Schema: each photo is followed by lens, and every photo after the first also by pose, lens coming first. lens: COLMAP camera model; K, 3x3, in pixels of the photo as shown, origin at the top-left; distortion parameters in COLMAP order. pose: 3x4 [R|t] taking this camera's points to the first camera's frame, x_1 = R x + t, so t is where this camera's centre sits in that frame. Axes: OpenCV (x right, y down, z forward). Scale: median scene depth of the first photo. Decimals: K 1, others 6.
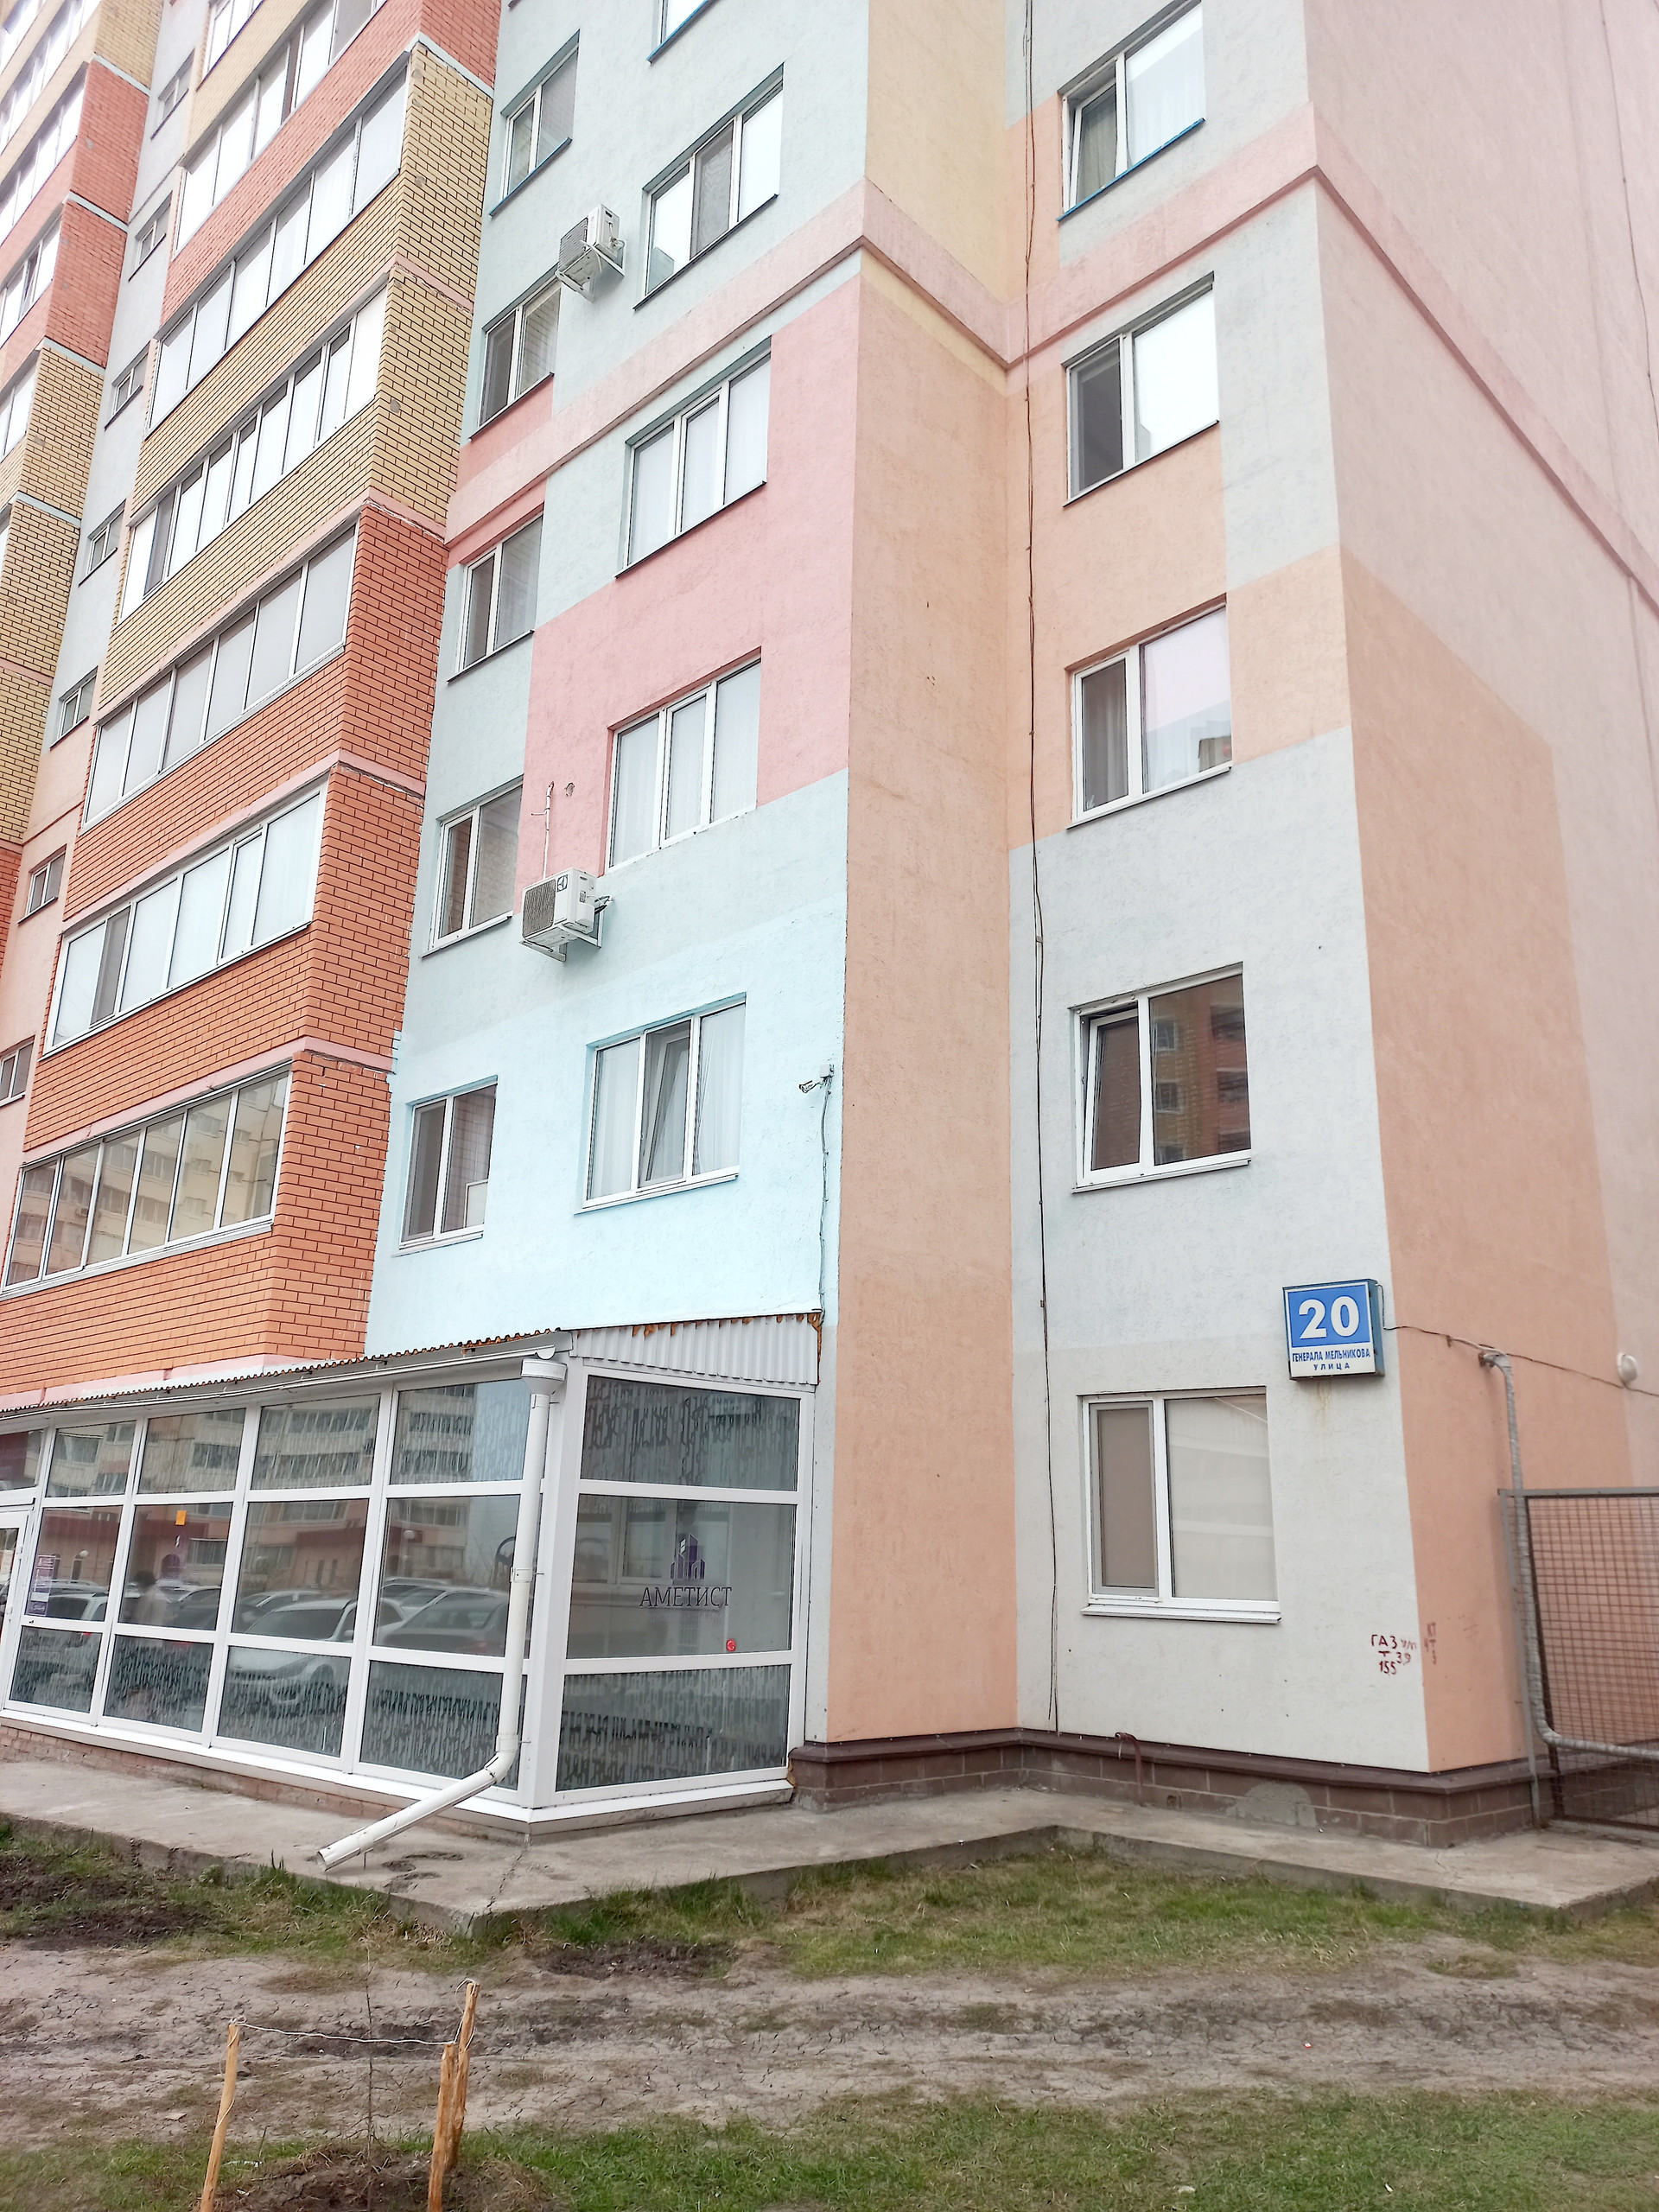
lens RADIAL K [[1582.0, 0, 835.0], [0, 1582.0, 1090.3], [0, 0, 1]] dist [0.097041, -0.121831]
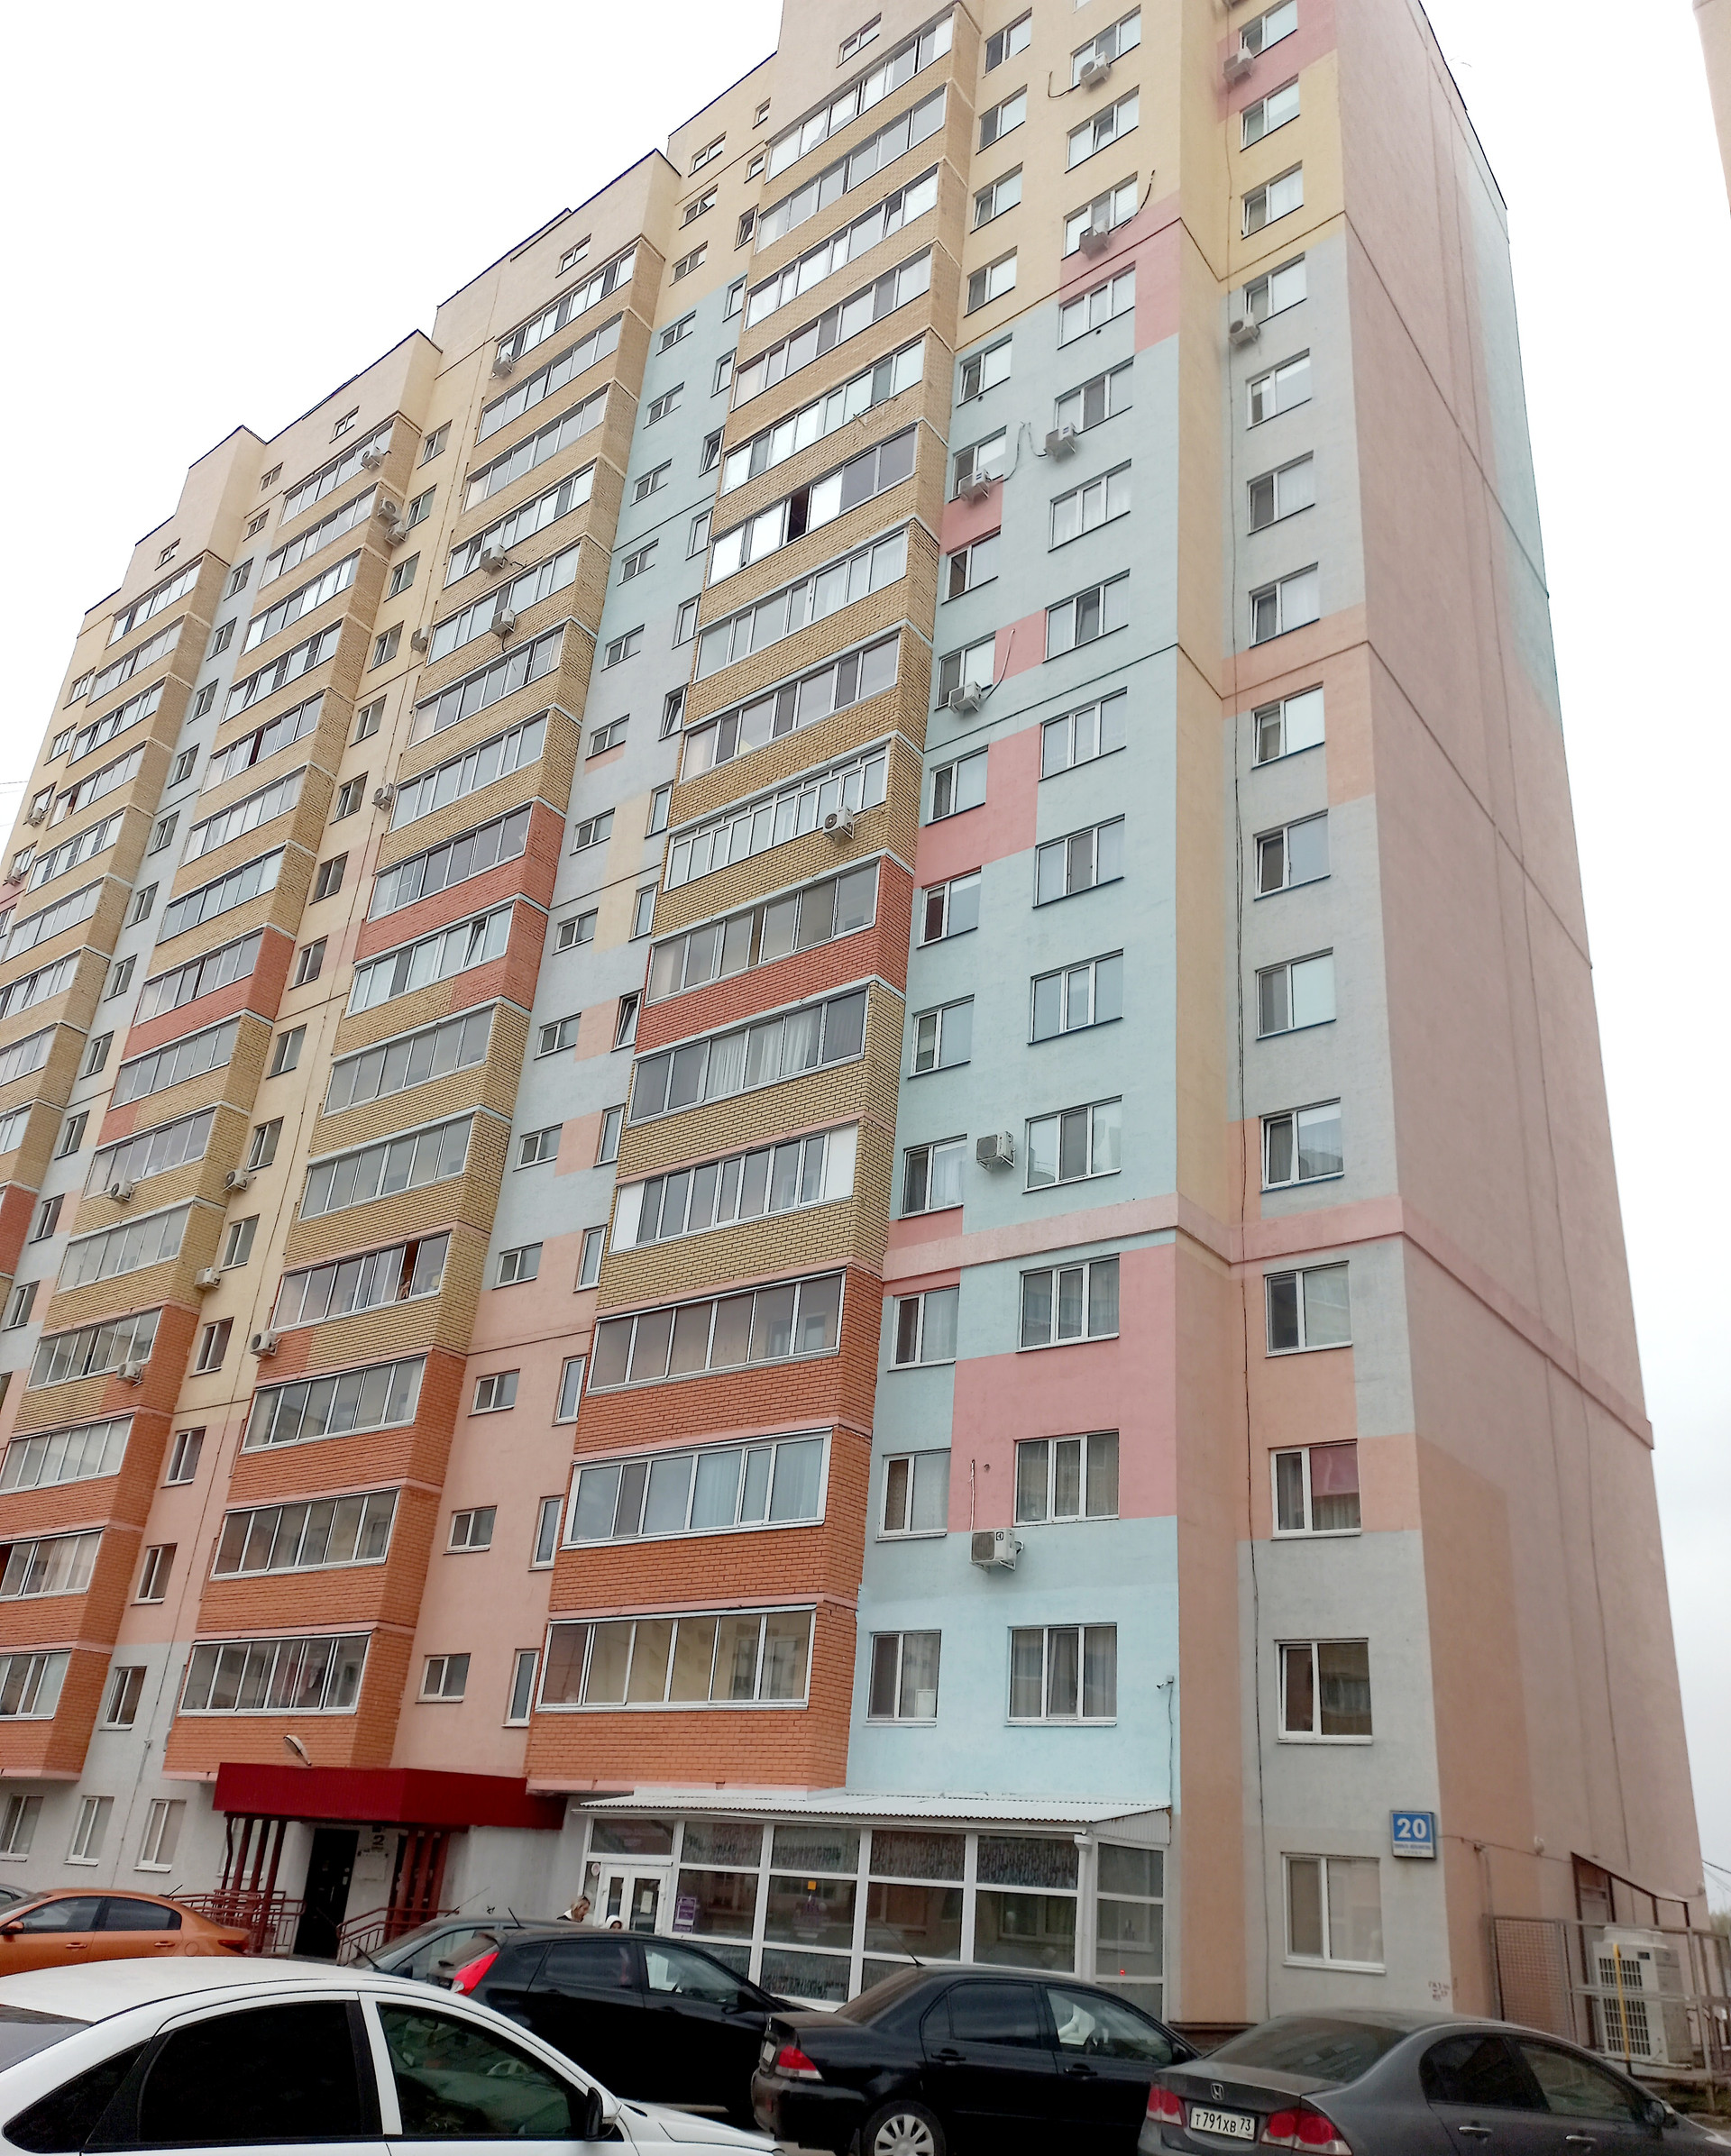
lens RADIAL K [[1677.9, 0, 827.1], [0, 1677.9, 1091.1], [0, 0, 1]] dist [0.044058, -0.080165]
pose [[0.994242, 0.089536, 0.058865, -0.619107], [-0.079666, 0.985051, -0.152736, -0.377984], [-0.071661, 0.147167, 0.986512, -1.187266]]
